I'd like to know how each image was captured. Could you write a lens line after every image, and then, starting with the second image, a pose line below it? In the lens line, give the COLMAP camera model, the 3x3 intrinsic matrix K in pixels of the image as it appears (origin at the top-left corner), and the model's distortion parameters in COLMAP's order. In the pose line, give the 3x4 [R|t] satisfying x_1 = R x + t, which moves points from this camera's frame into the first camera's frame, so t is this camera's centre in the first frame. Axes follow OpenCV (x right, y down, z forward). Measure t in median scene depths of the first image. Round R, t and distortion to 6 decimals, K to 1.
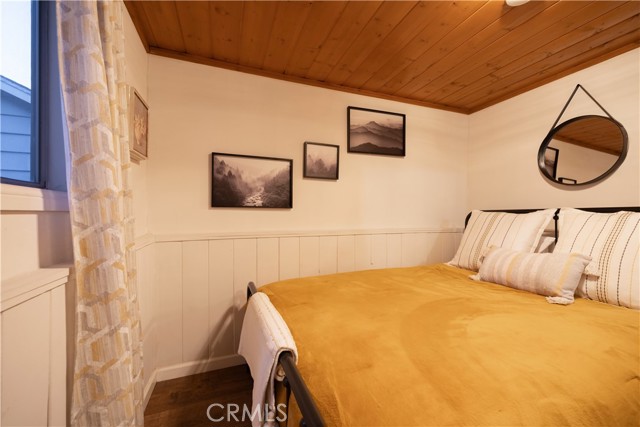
lens RADIAL K [[269.0, 0, 320.0], [0, 269.0, 213.5], [0, 0, 1]] dist [0.003487, -0.000124]
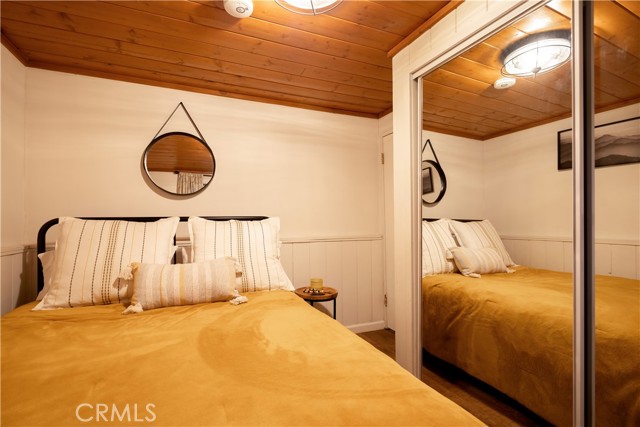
lens RADIAL K [[297.2, 0, 320.0], [0, 297.2, 213.5], [0, 0, 1]] dist [0.001392, 0.000086]
pose [[-0.047061, 0.019817, 0.998695, -0.261635], [0.001627, 0.999803, -0.019763, -0.007318], [-0.998891, 0.000695, -0.047084, 0.518126]]
